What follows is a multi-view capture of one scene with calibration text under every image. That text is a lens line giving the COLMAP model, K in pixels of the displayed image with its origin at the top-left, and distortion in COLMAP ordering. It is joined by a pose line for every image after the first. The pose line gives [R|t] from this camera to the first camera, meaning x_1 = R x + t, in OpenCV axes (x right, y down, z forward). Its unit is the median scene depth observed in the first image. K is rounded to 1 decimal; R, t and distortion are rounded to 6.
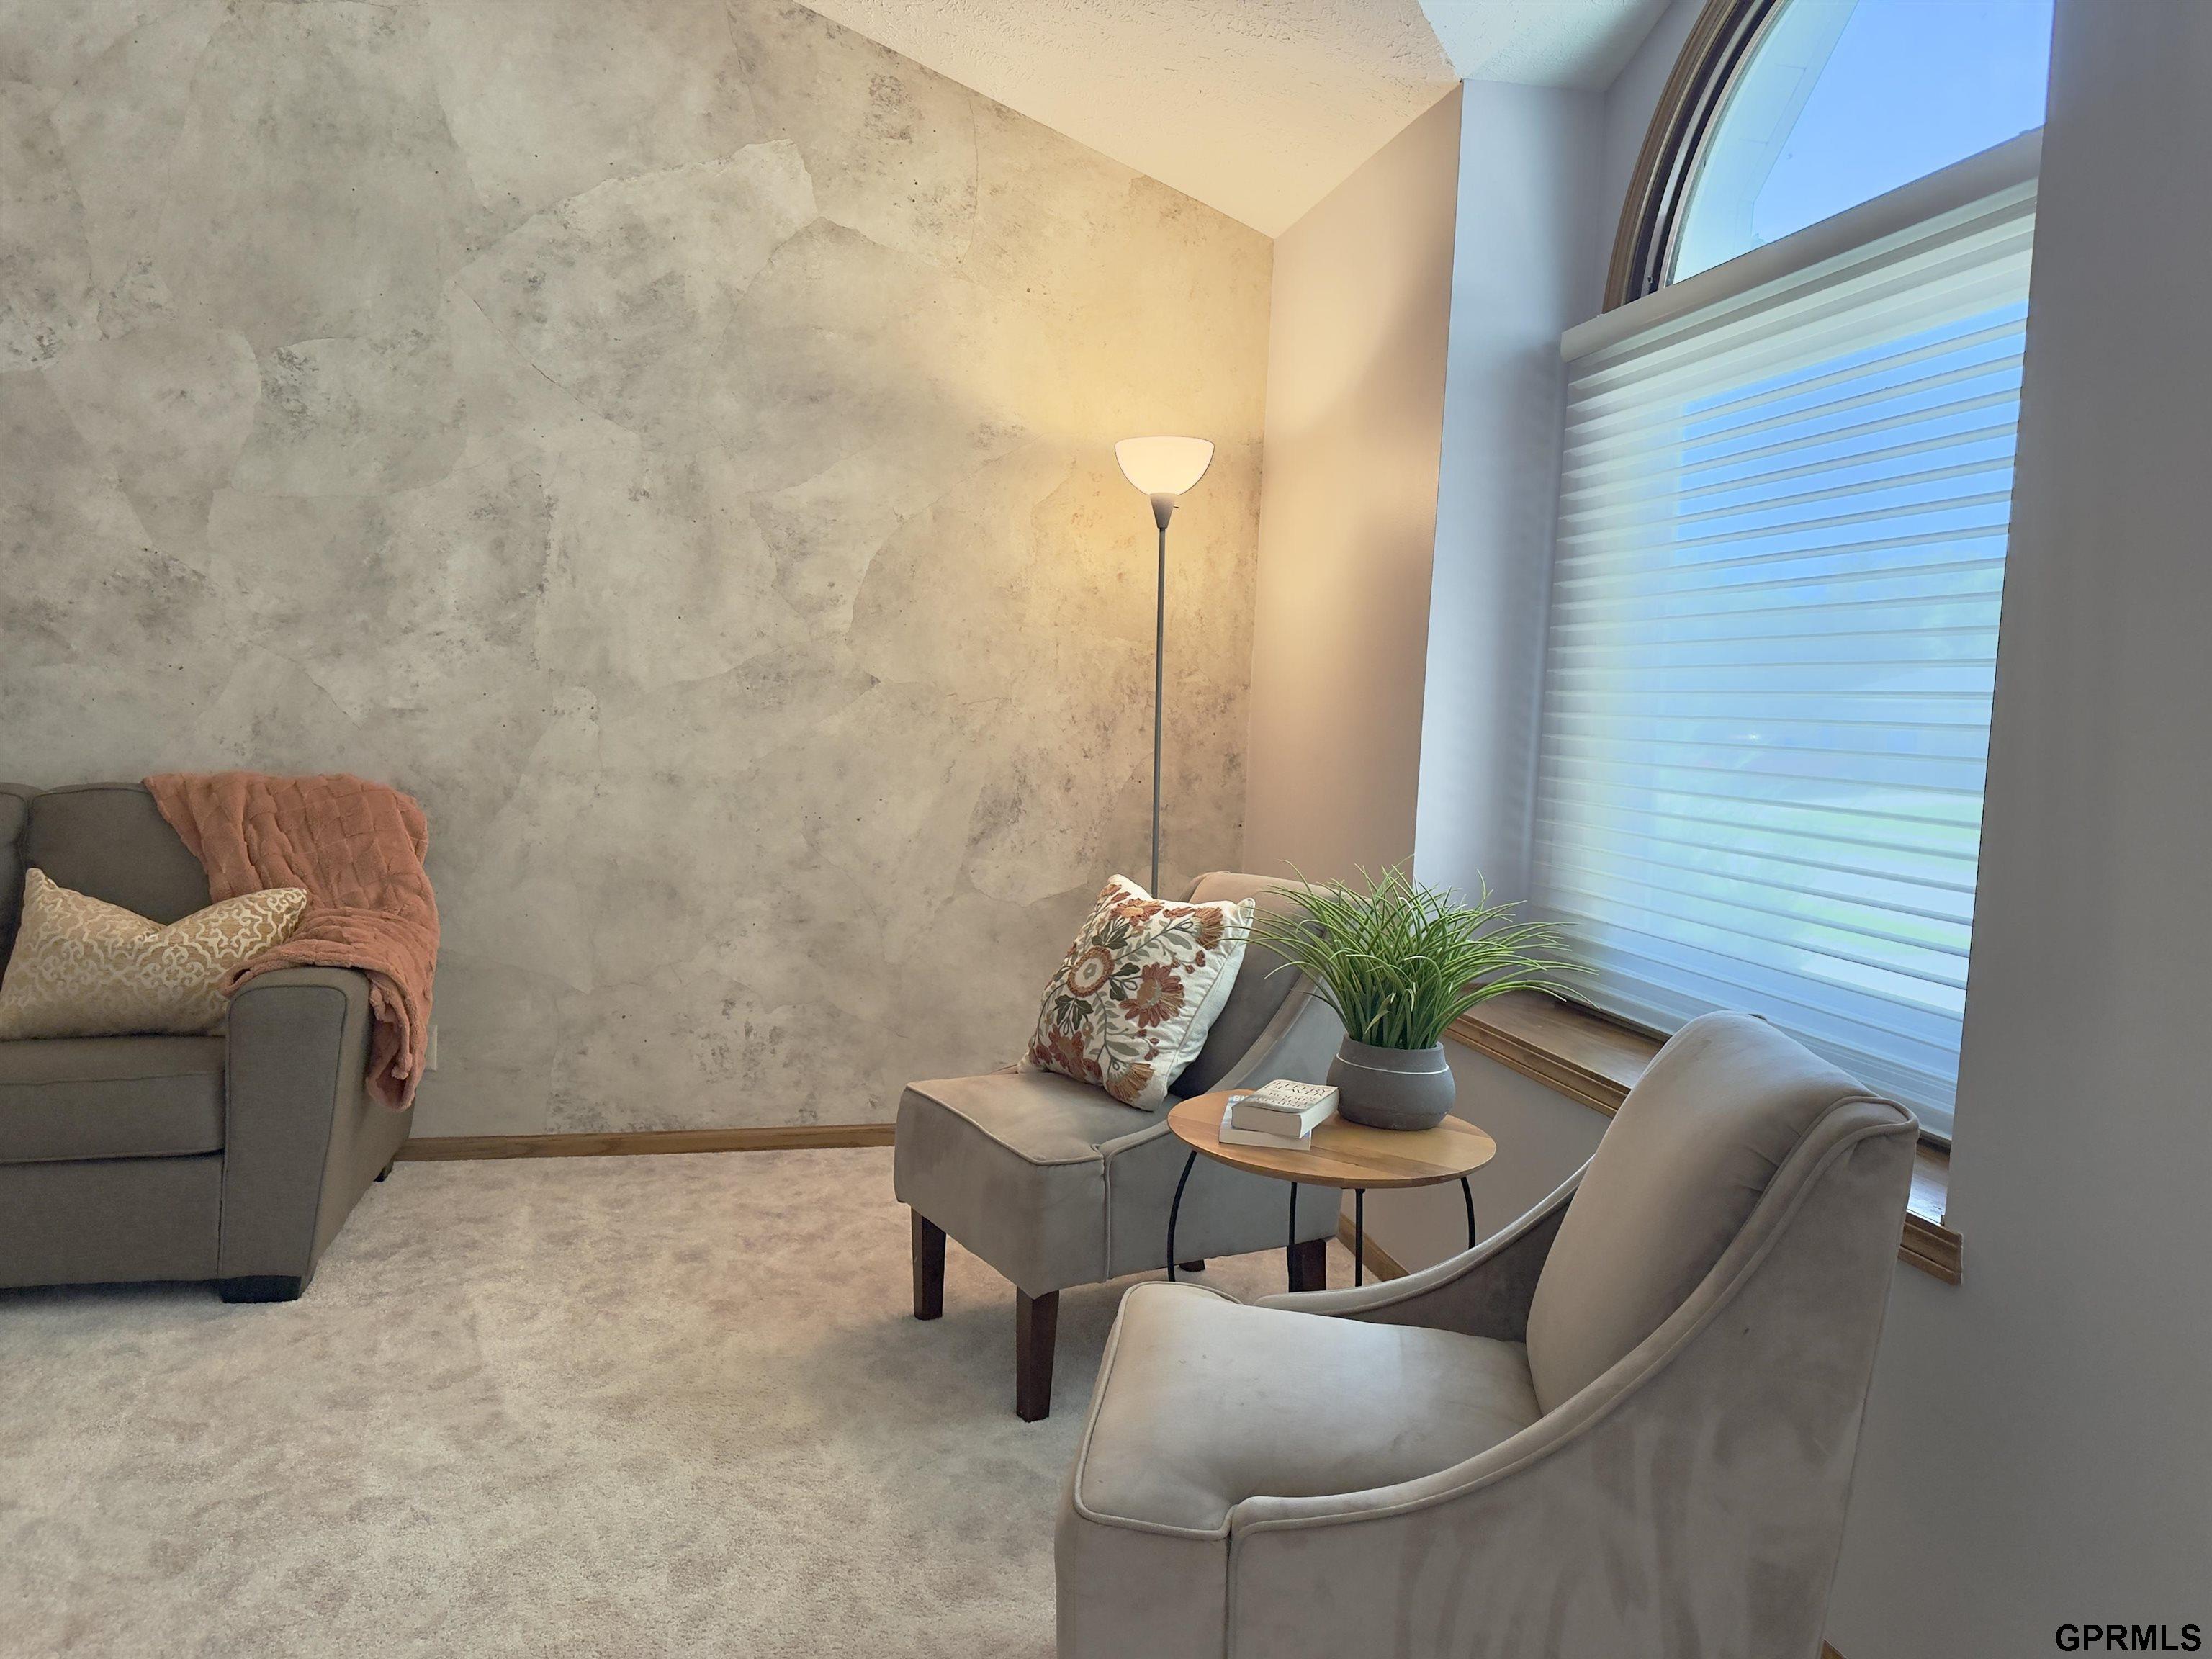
lens RADIAL K [[1565.8, 0, 1141.8], [0, 1565.8, 830.4], [0, 0, 1]] dist [0.004940, -0.007813]
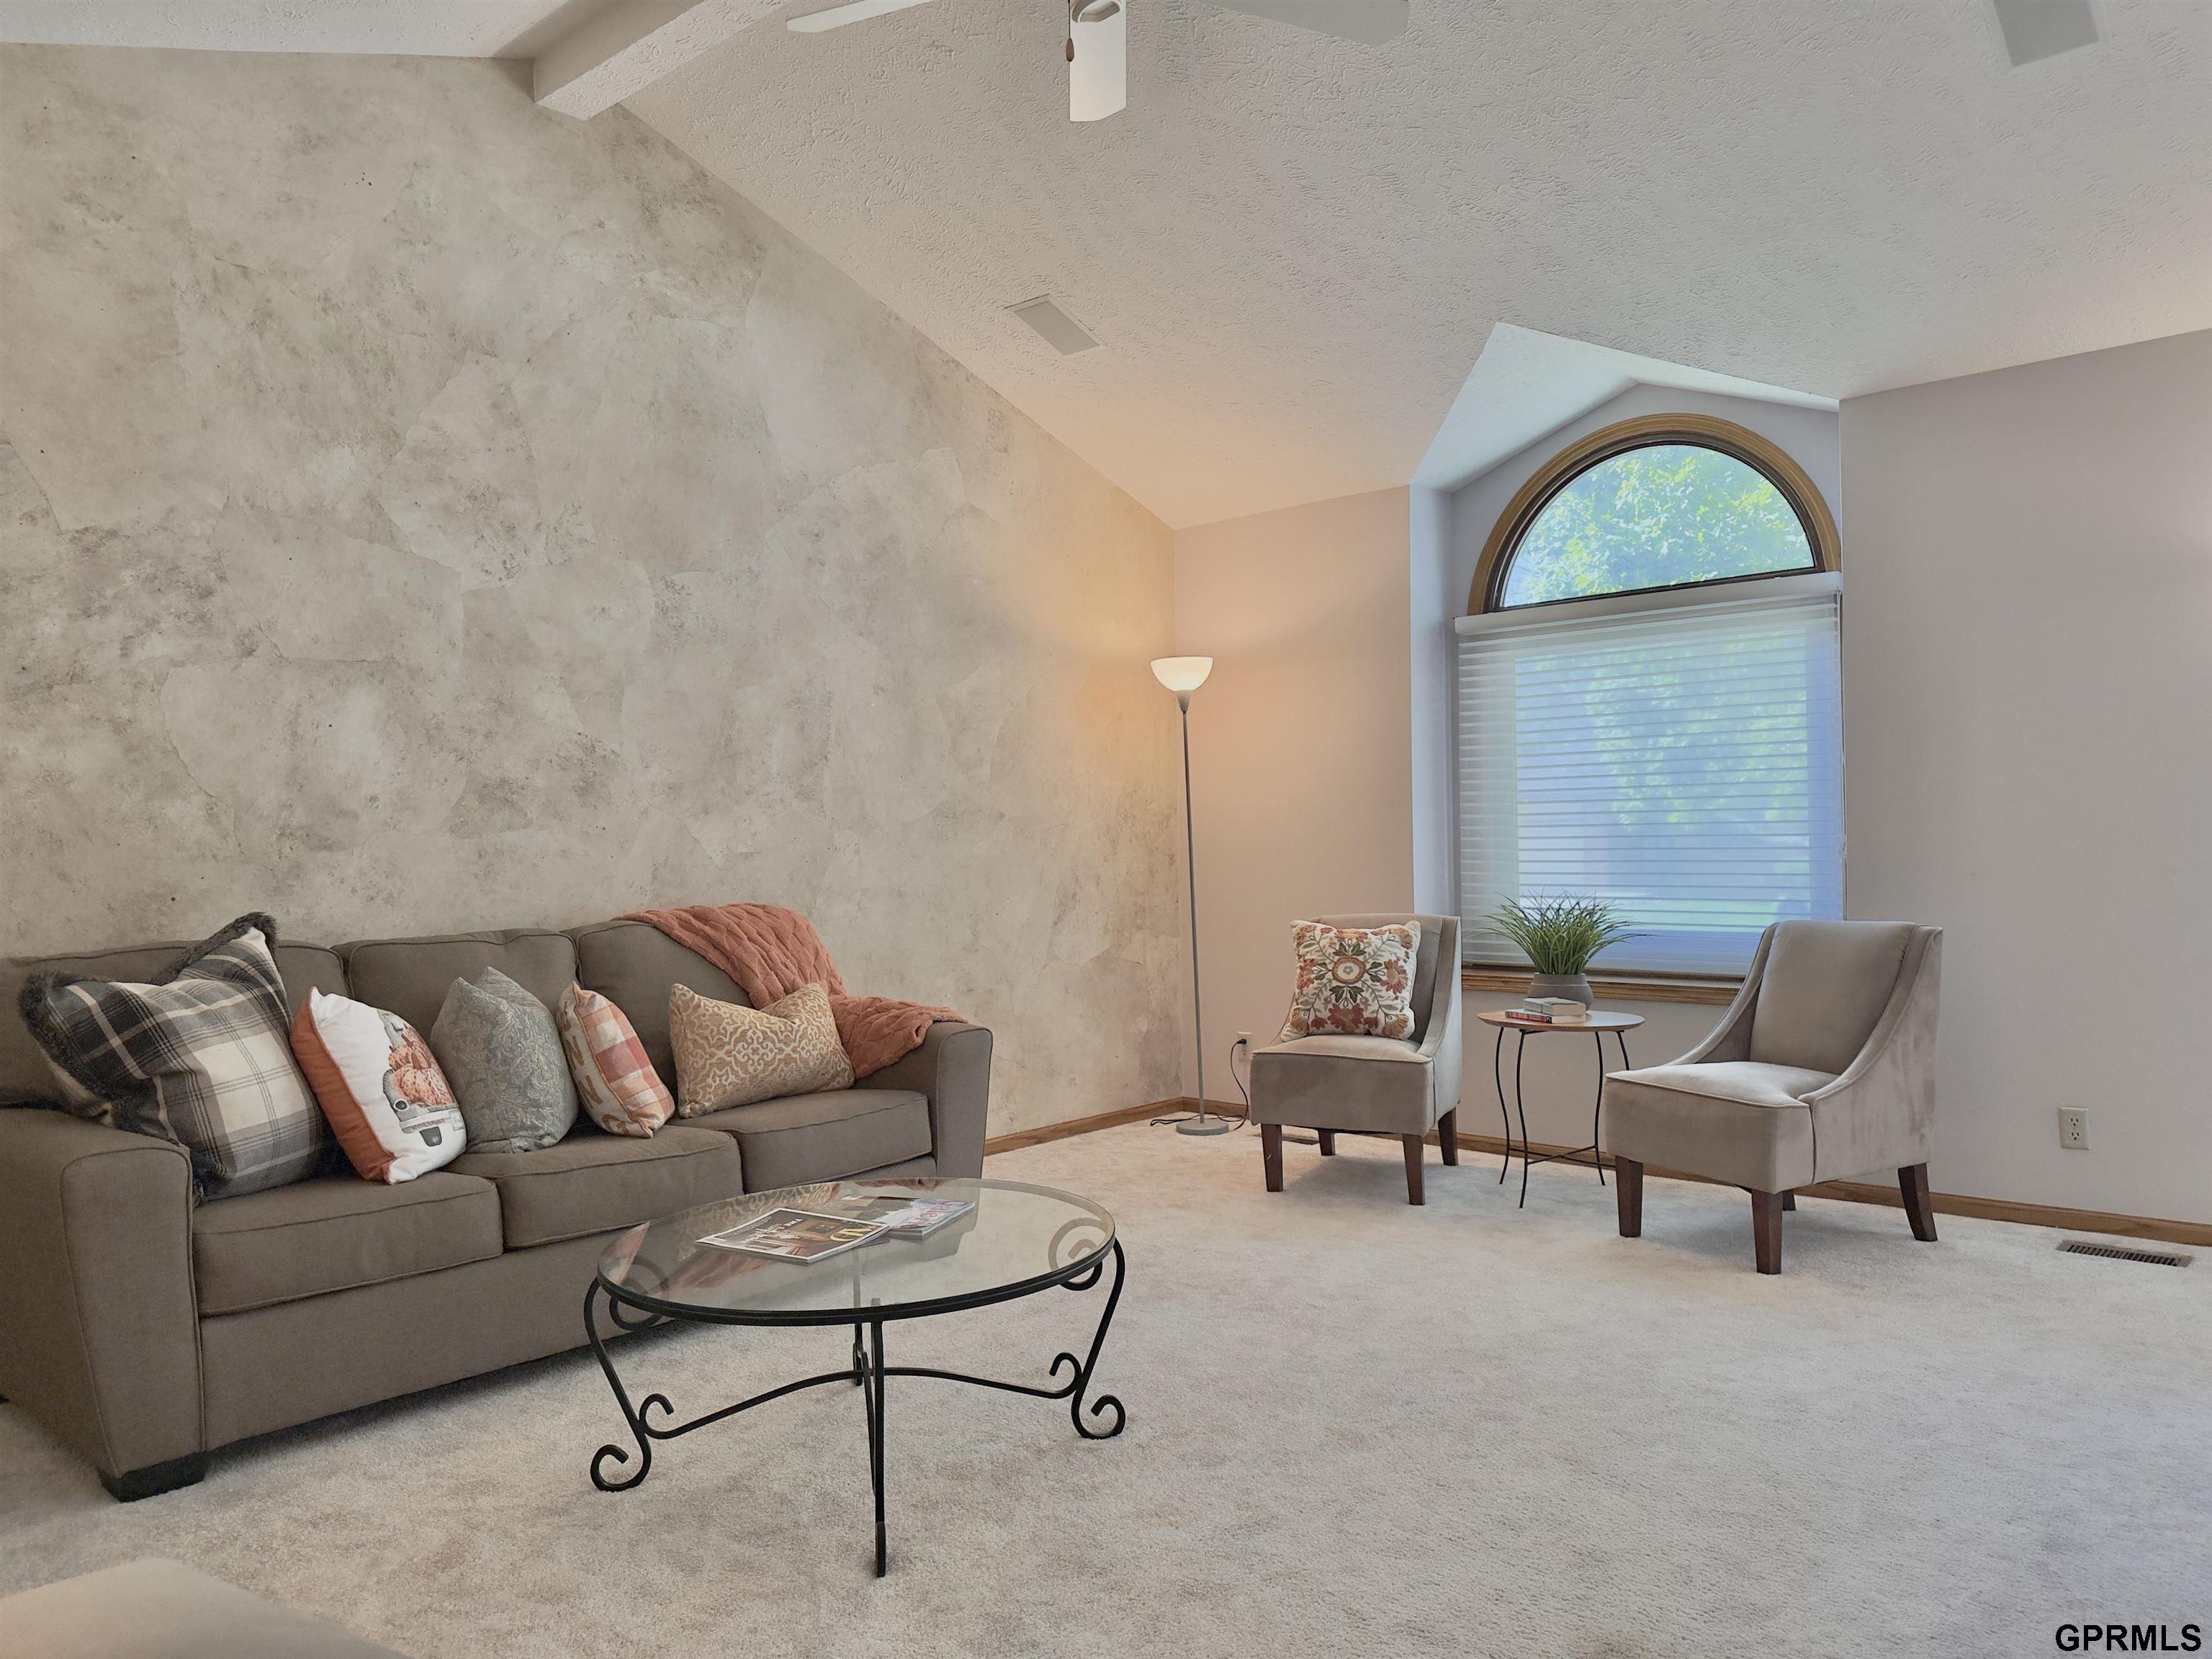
lens RADIAL K [[1550.5, 0, 1106.0], [0, 1550.5, 829.5], [0, 0, 1]] dist [0.110889, -0.178872]
pose [[0.808386, -0.045212, 0.586915, -1.017747], [0.091370, 0.994599, -0.049231, -0.005910], [-0.581519, 0.093424, 0.808151, -0.227083]]
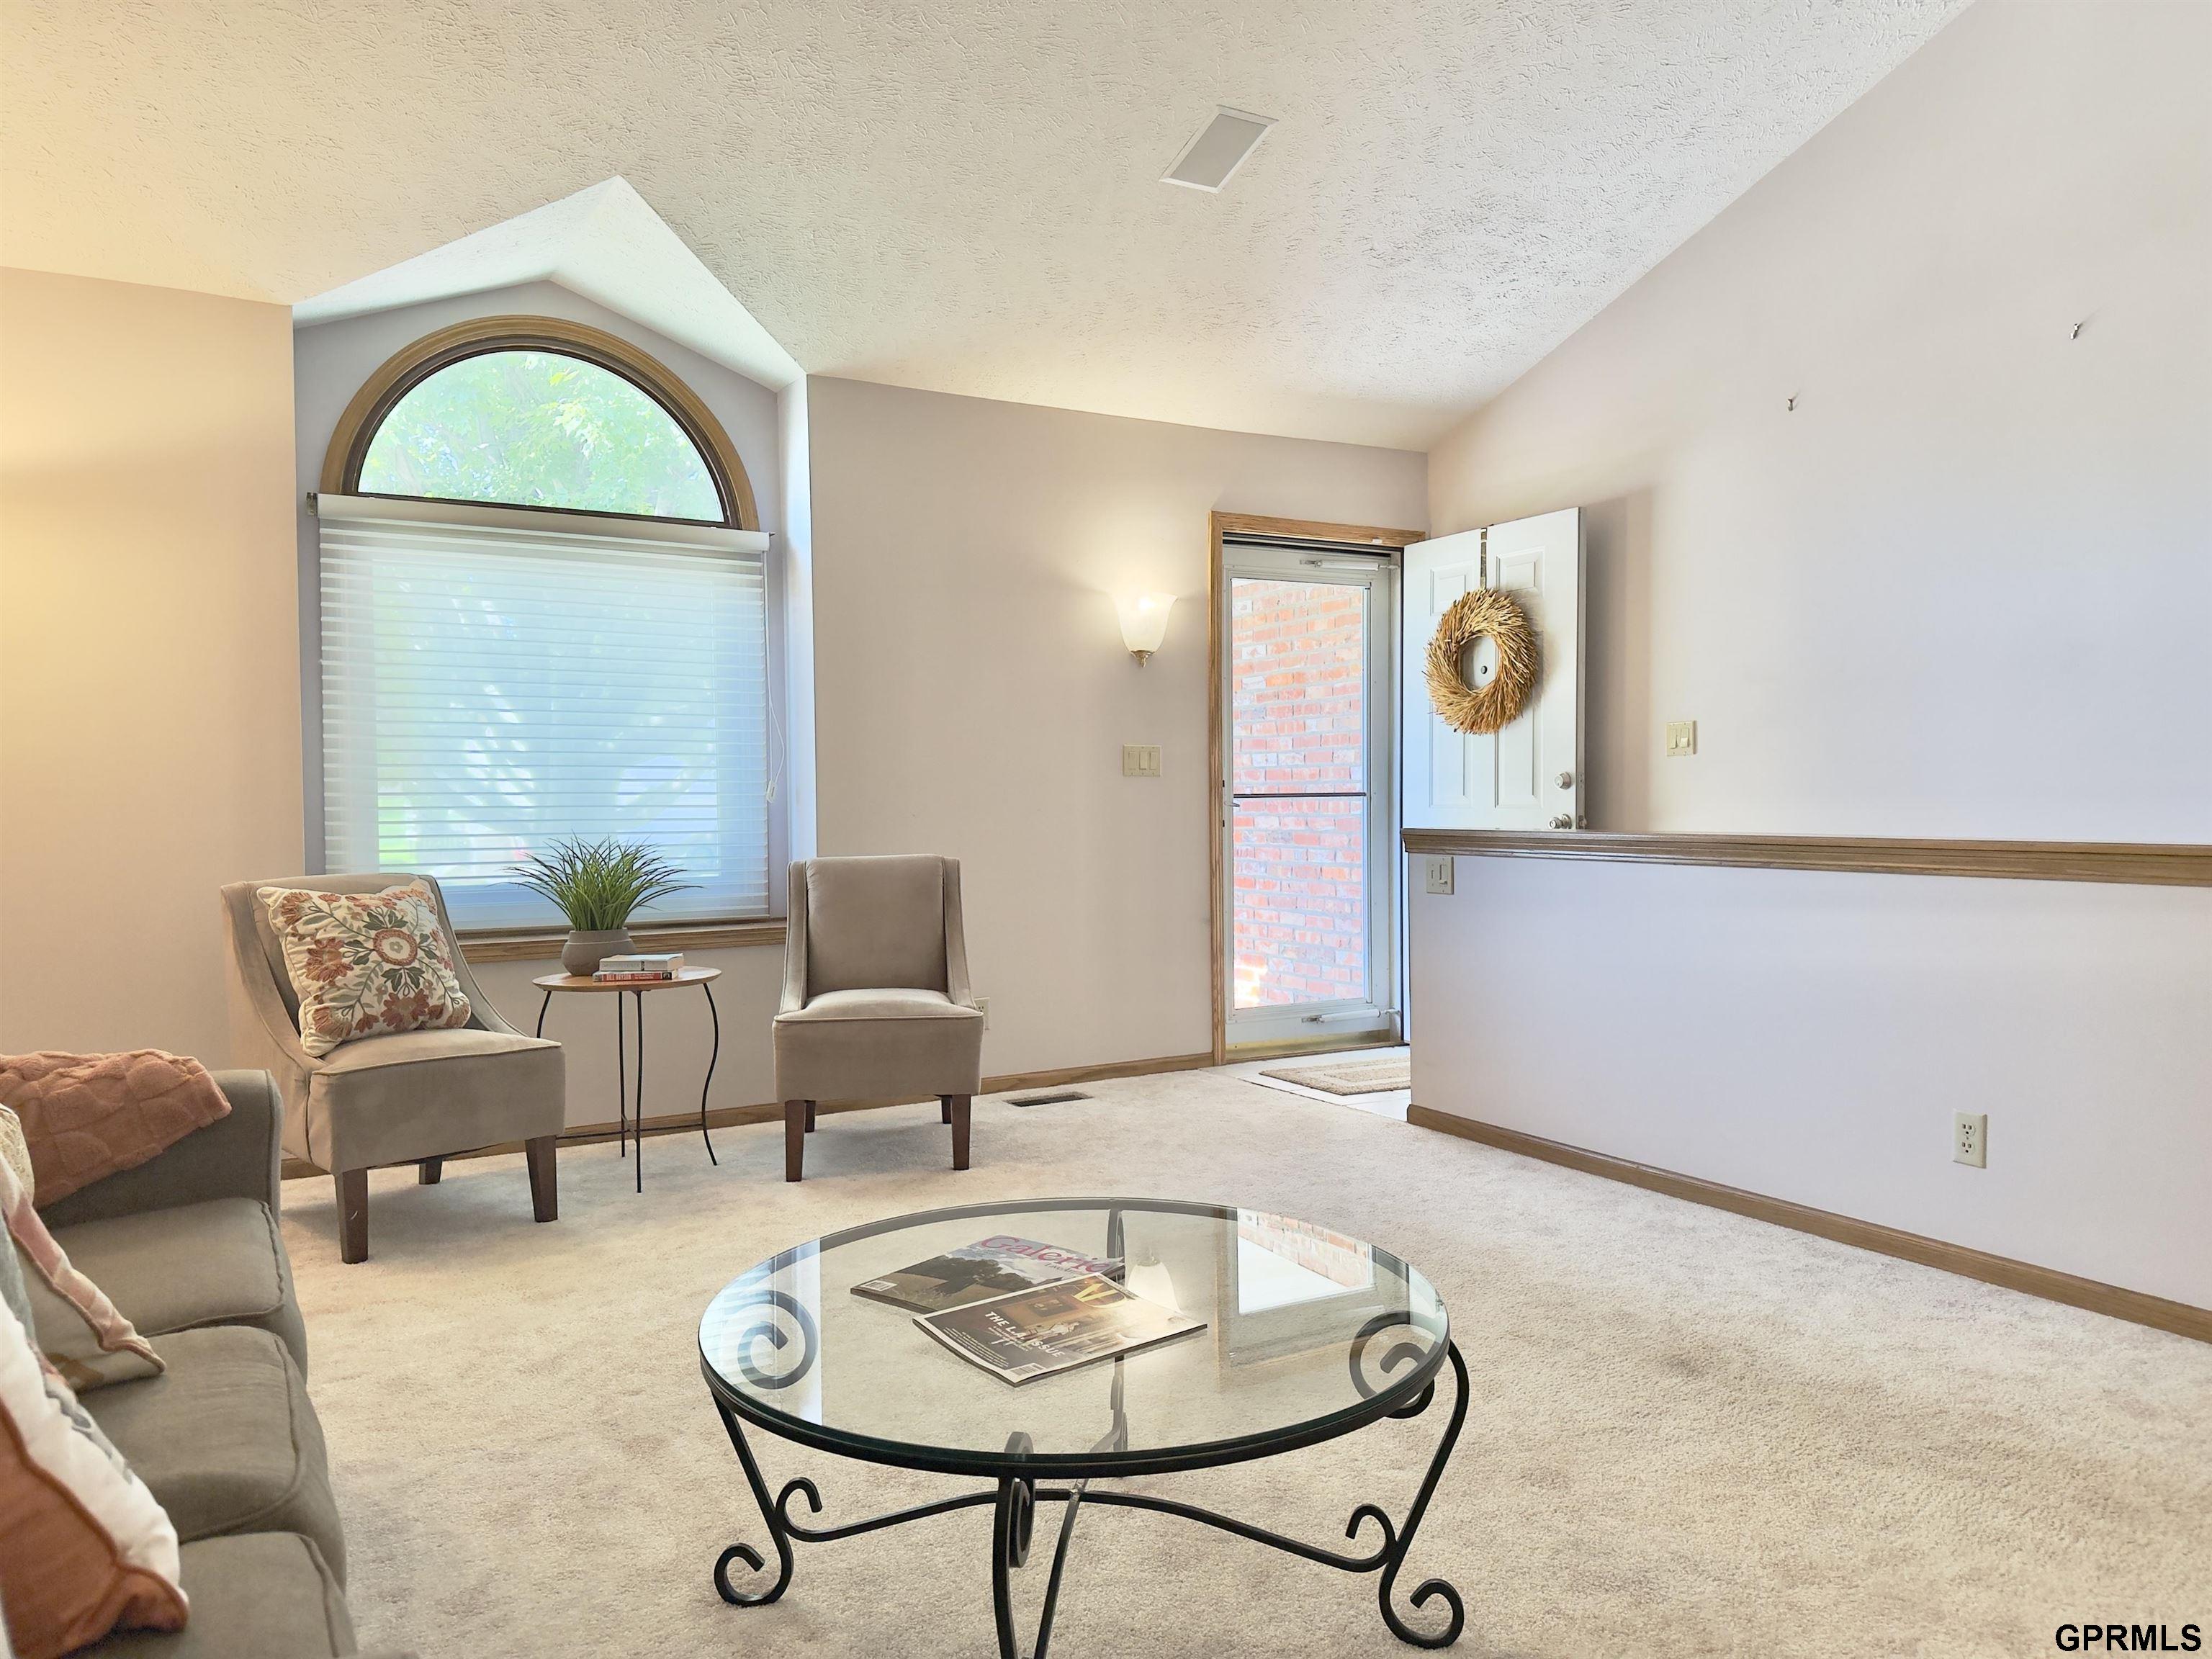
lens RADIAL K [[1550.5, 0, 1106.0], [0, 1550.5, 829.5], [0, 0, 1]] dist [0.110889, -0.178872]
pose [[-0.295932, -0.054330, 0.953663, -1.174988], [0.075301, 0.993947, 0.079992, -0.056829], [-0.952236, 0.095484, -0.290049, 0.633561]]
